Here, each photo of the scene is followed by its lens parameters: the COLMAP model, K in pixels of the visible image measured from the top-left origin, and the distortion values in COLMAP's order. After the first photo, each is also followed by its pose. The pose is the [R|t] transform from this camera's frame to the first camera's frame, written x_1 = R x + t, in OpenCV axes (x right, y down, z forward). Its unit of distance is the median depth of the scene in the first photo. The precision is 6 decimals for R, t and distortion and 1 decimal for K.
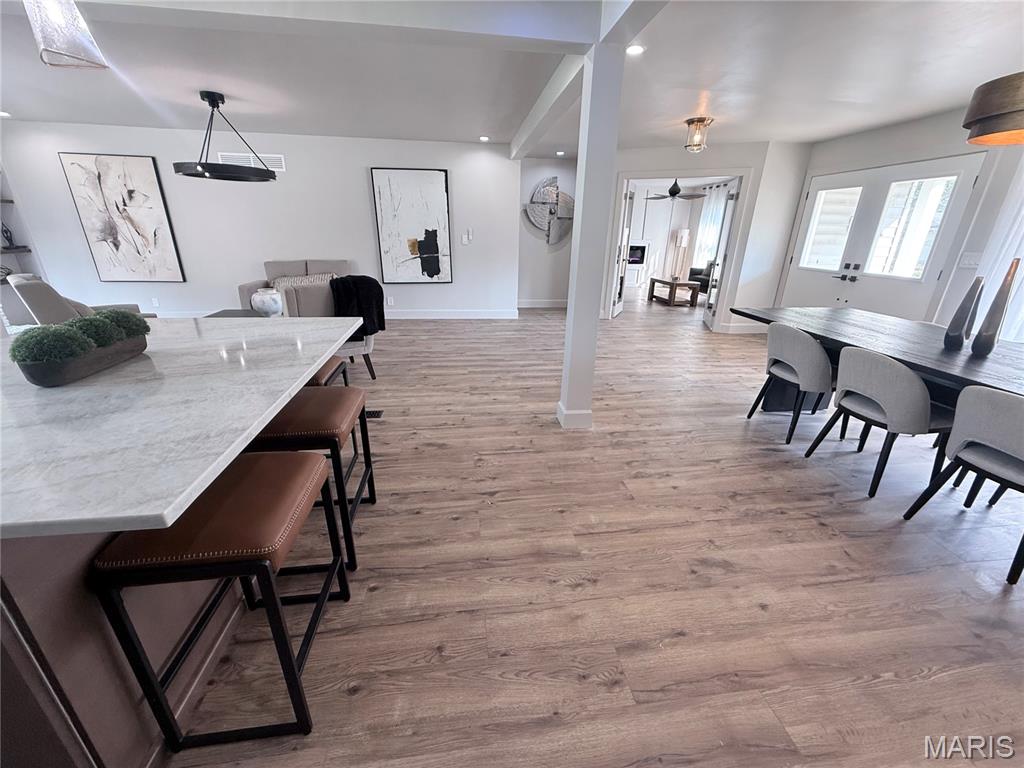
lens RADIAL K [[406.6, 0, 514.7], [0, 406.6, 381.1], [0, 0, 1]] dist [0.002084, 0.000050]
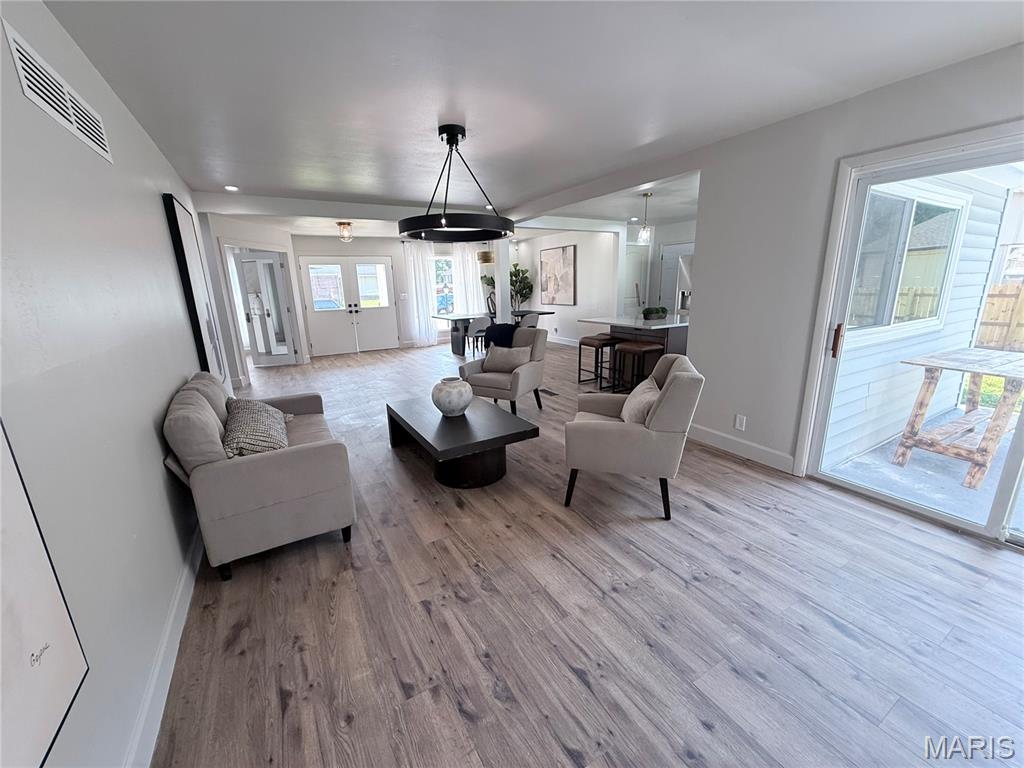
lens RADIAL K [[406.6, 0, 514.5], [0, 406.6, 385.6], [0, 0, 1]] dist [0.002084, 0.000050]
pose [[-0.387120, -0.236450, 0.891195, -1.184808], [0.350563, 0.856226, 0.379450, -0.409423], [-0.852786, 0.459313, -0.248572, 0.989085]]
